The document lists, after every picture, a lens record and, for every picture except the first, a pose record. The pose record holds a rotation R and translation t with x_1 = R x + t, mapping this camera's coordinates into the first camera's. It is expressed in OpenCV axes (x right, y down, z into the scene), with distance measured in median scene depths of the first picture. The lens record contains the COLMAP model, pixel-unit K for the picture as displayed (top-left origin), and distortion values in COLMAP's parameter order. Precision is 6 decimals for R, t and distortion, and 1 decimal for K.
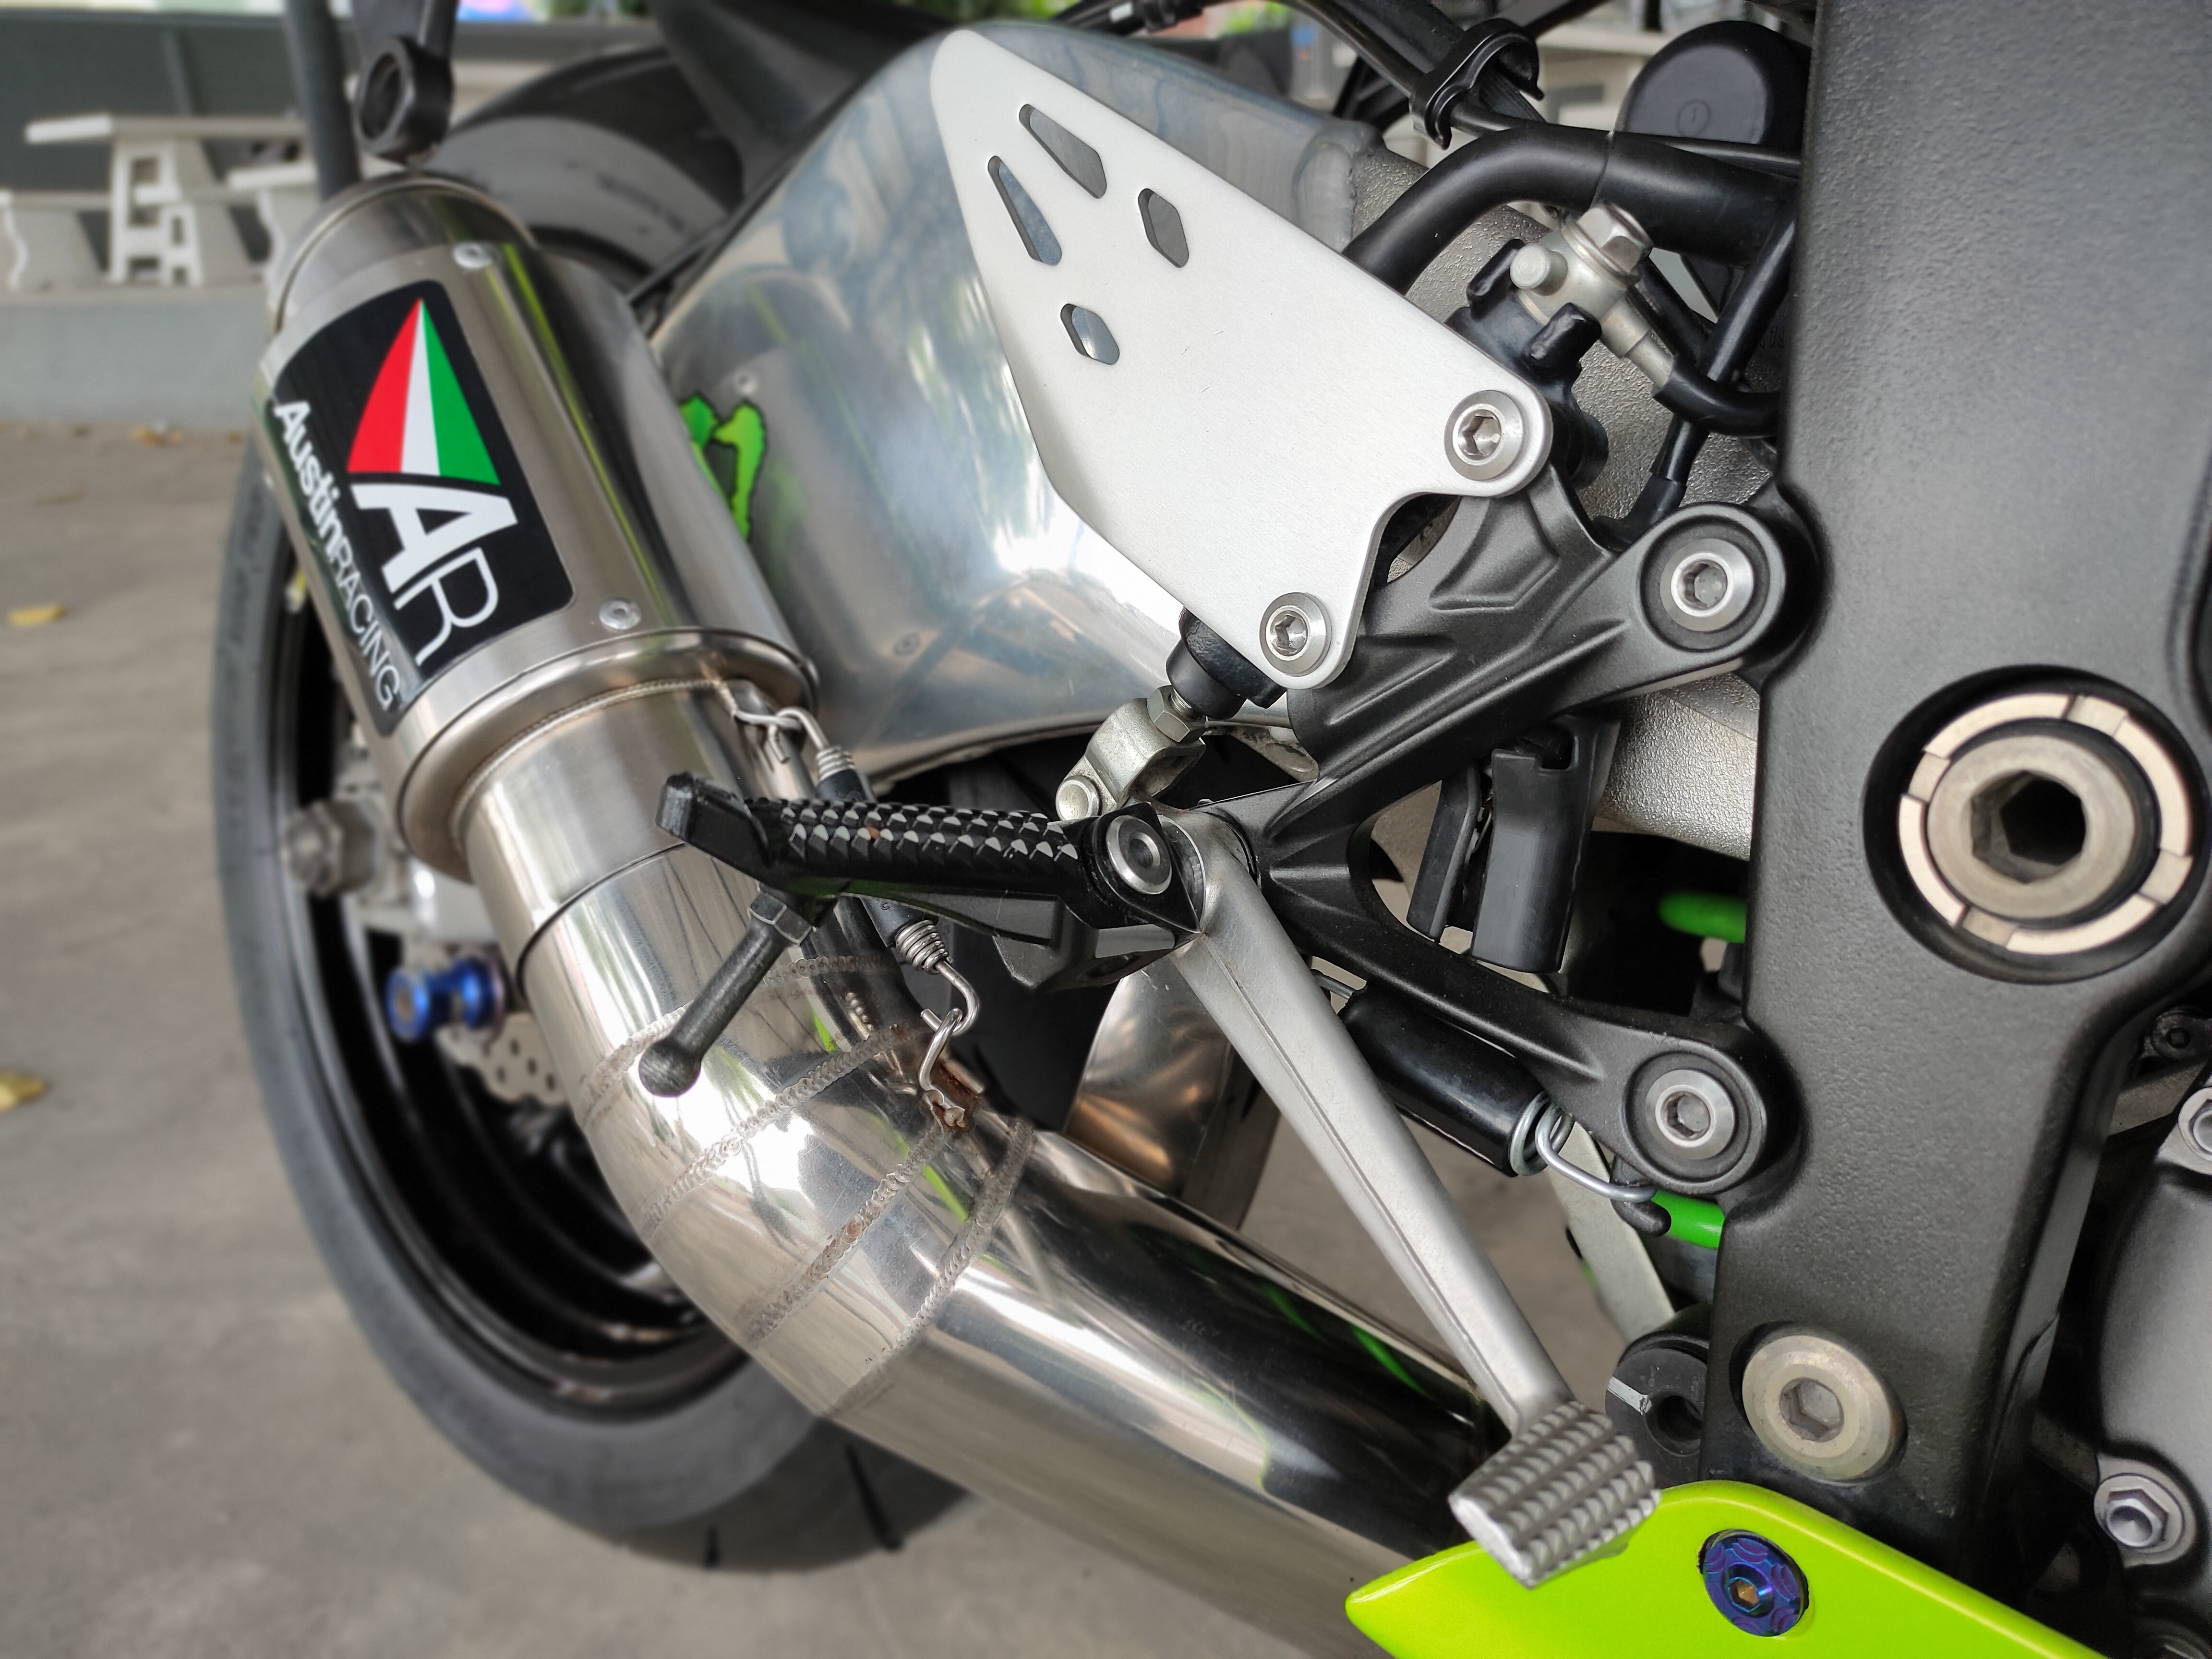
lens RADIAL K [[1704.4, 0, 1089.6], [0, 1704.4, 834.5], [0, 0, 1]] dist [0.017541, -0.001815]
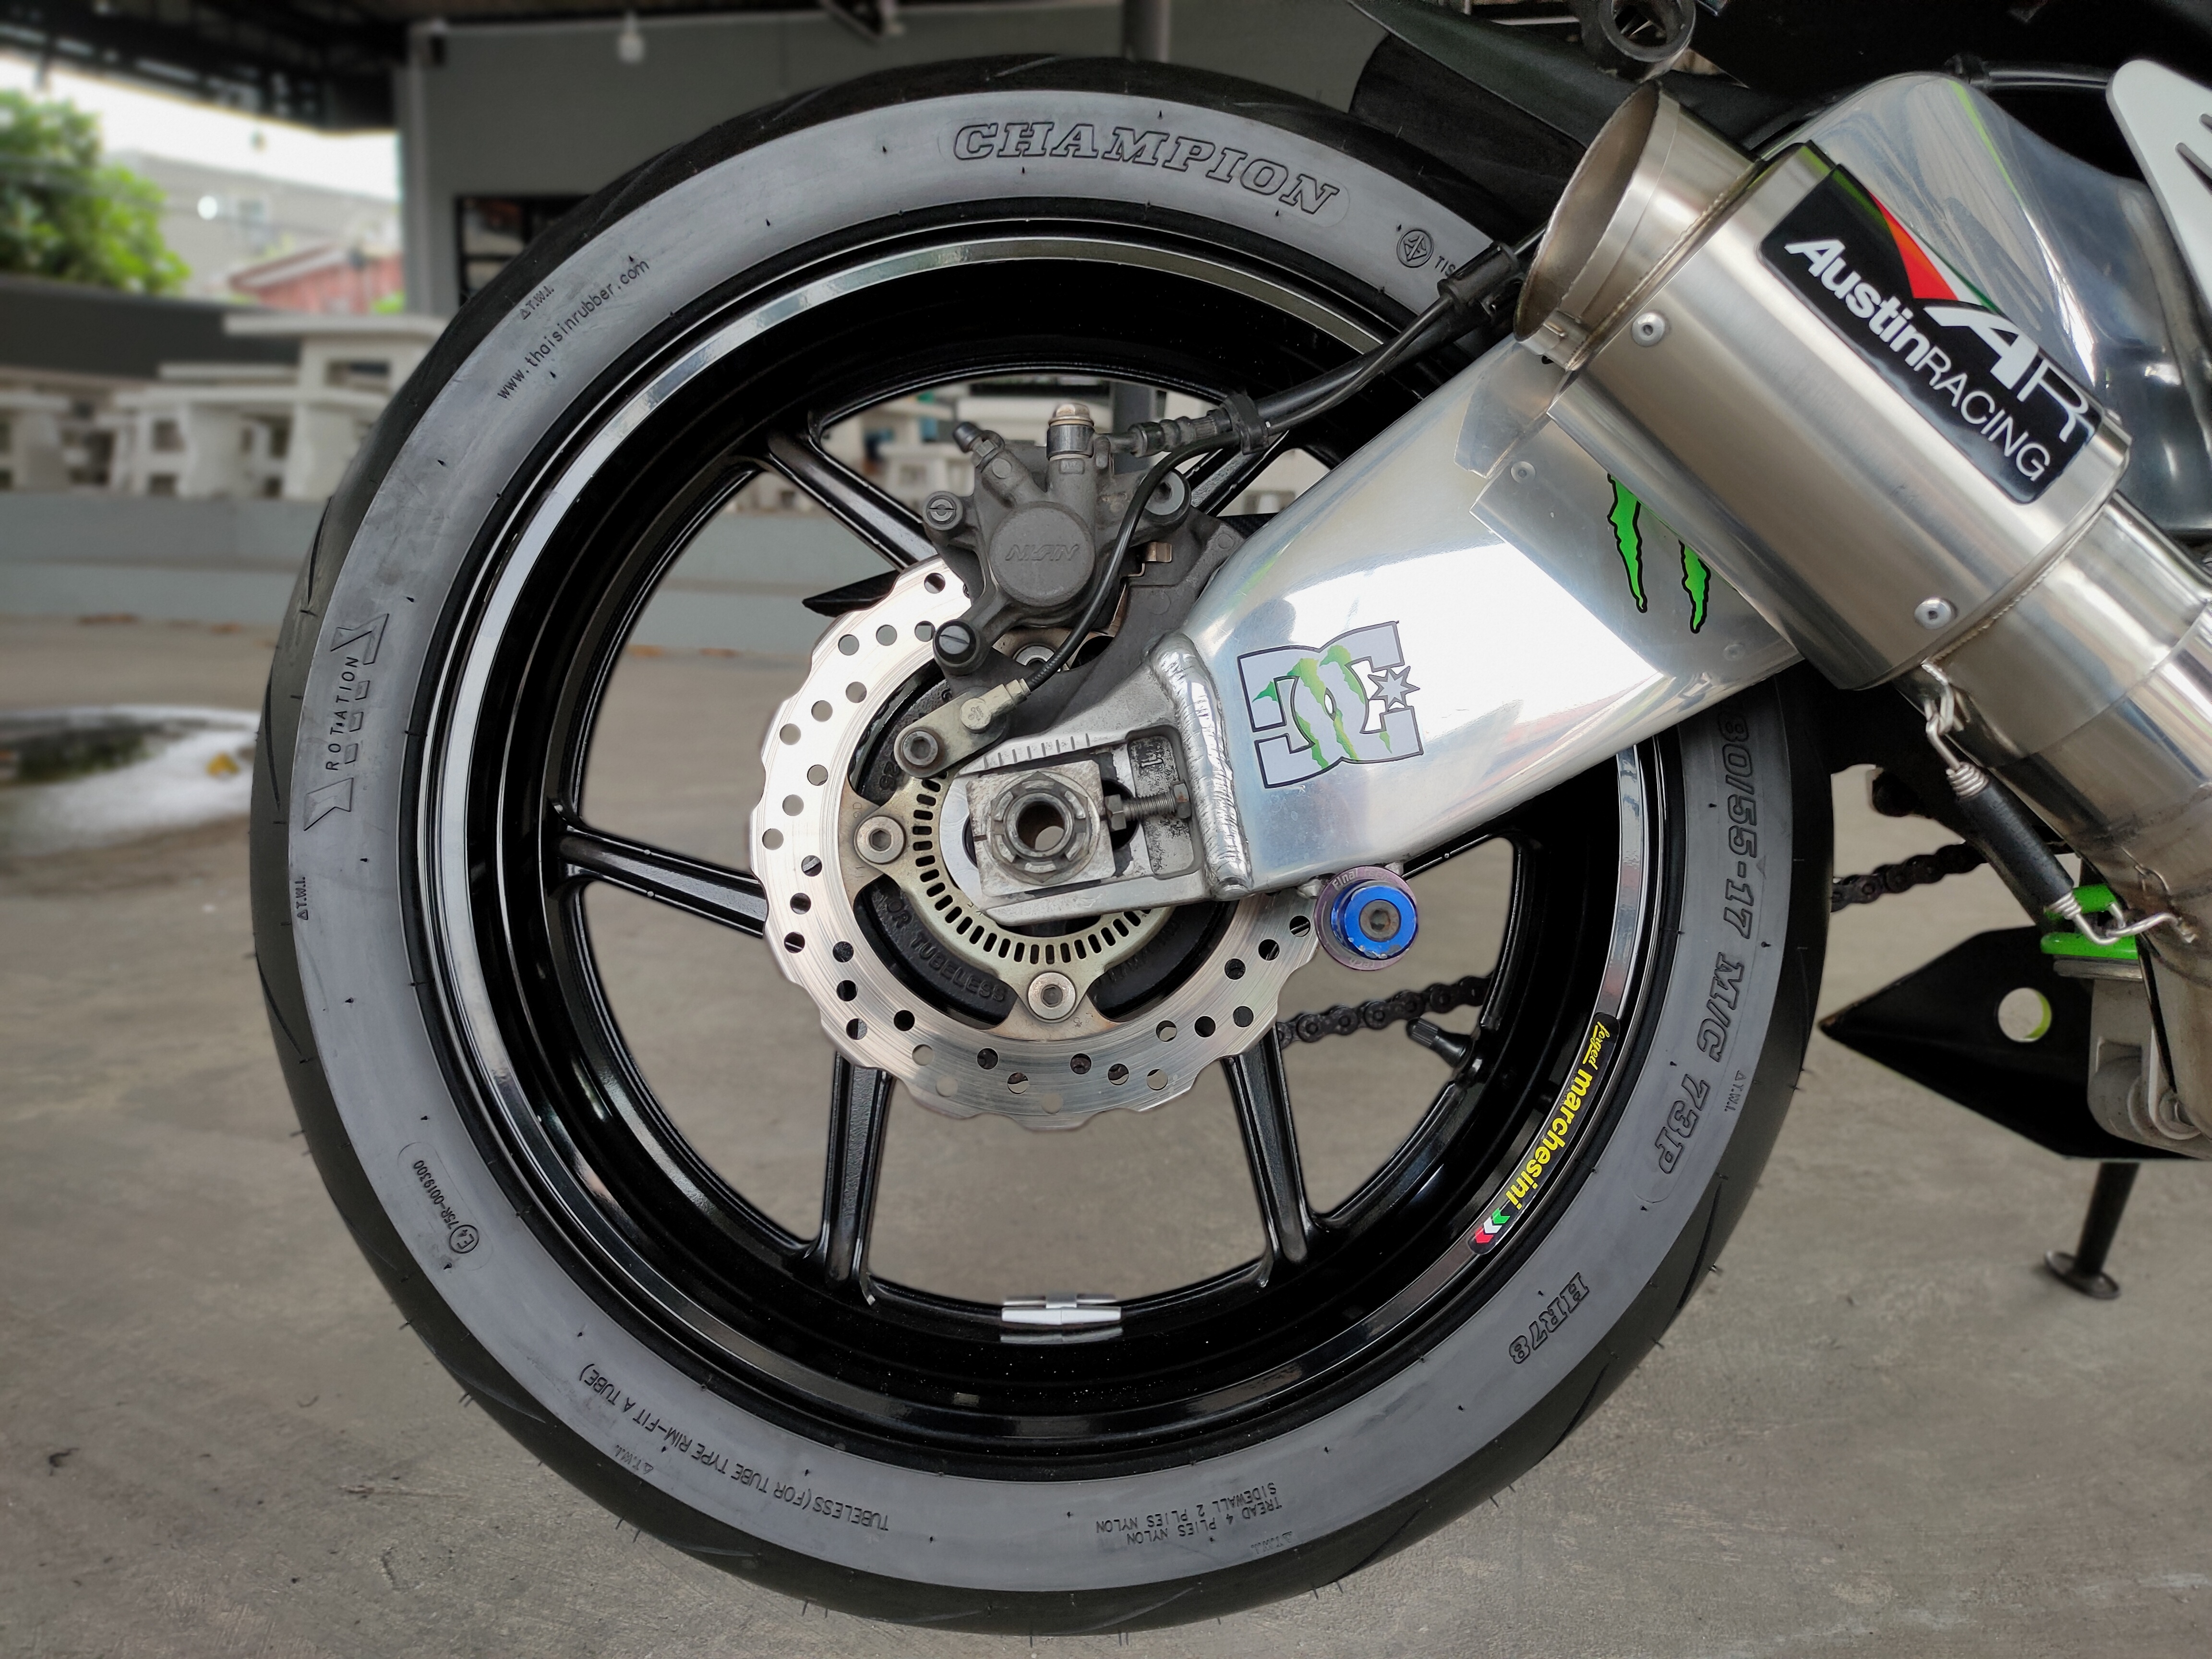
lens RADIAL K [[1704.4, 0, 1089.6], [0, 1704.4, 834.5], [0, 0, 1]] dist [0.017541, -0.001815]
pose [[0.729351, -0.067044, 0.680847, -2.174512], [0.175017, 0.980356, -0.090948, 0.209631], [-0.661375, 0.185493, 0.726757, 0.749557]]
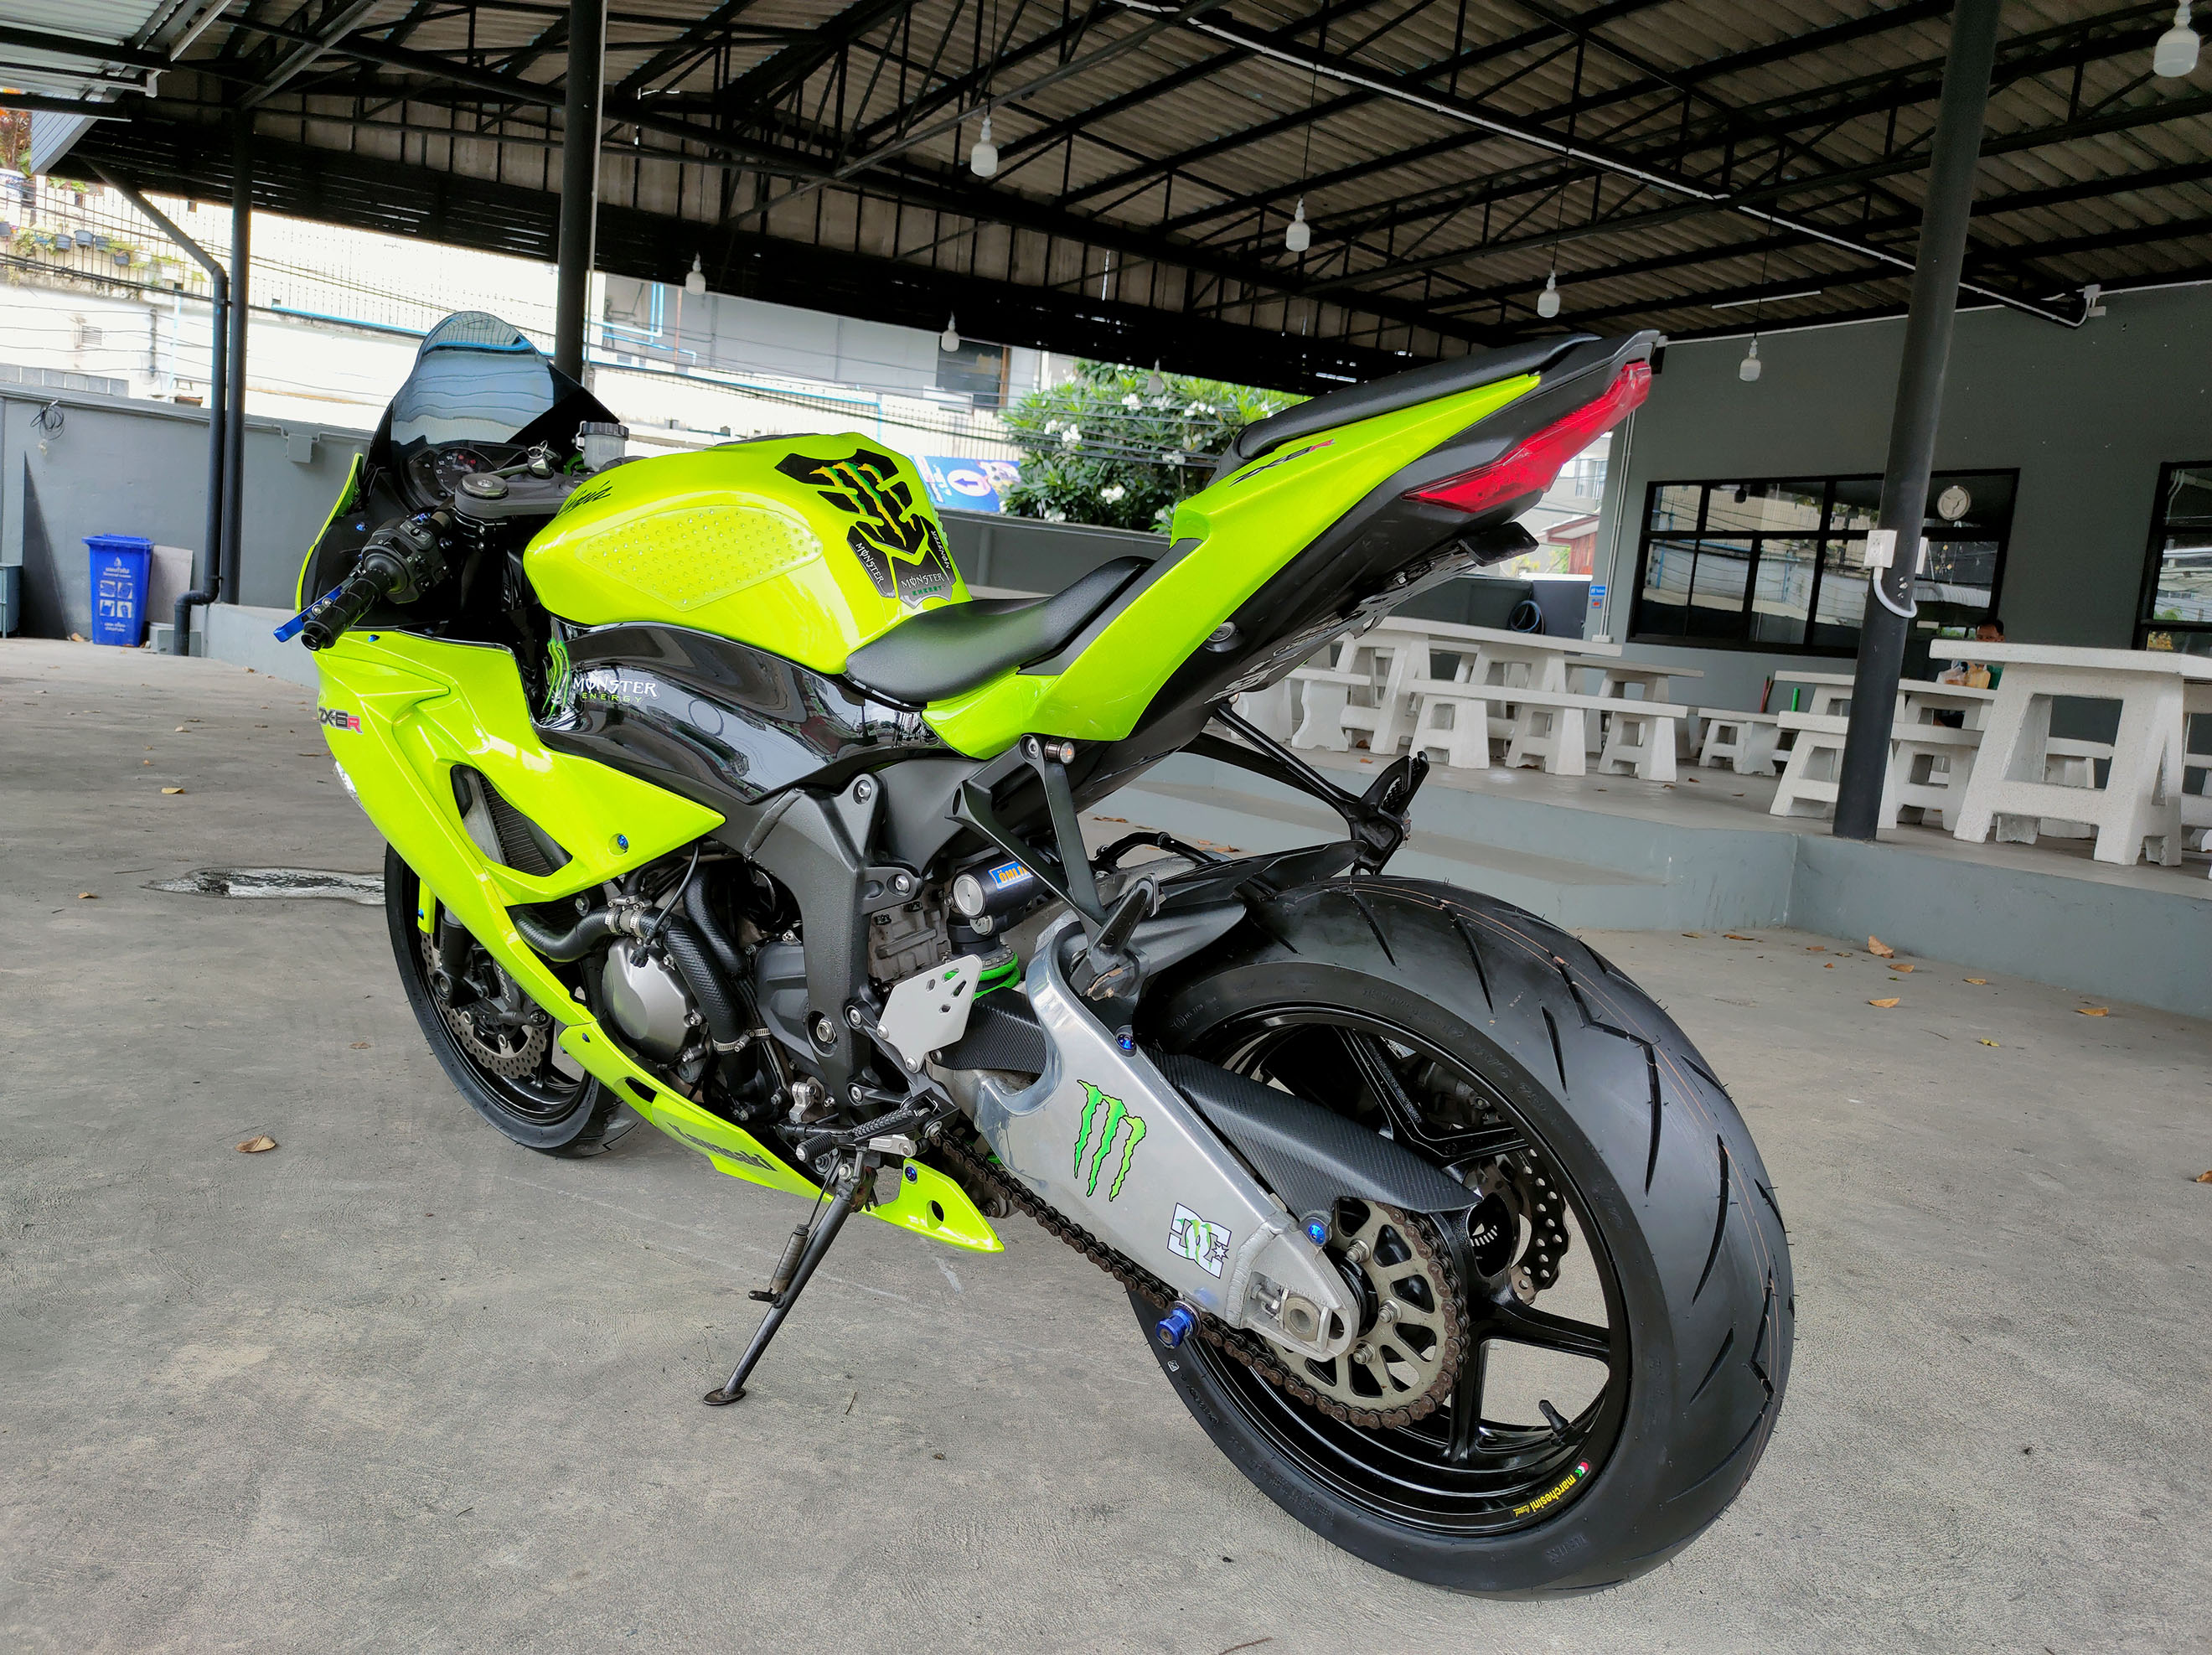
lens RADIAL K [[1675.4, 0, 1093.1], [0, 1675.4, 828.0], [0, 0, 1]] dist [0.025071, -0.012816]
pose [[0.989959, 0.136681, 0.036049, 1.328268], [-0.124310, 0.963203, -0.238299, 1.082295], [-0.067294, 0.231425, 0.970523, -5.512125]]
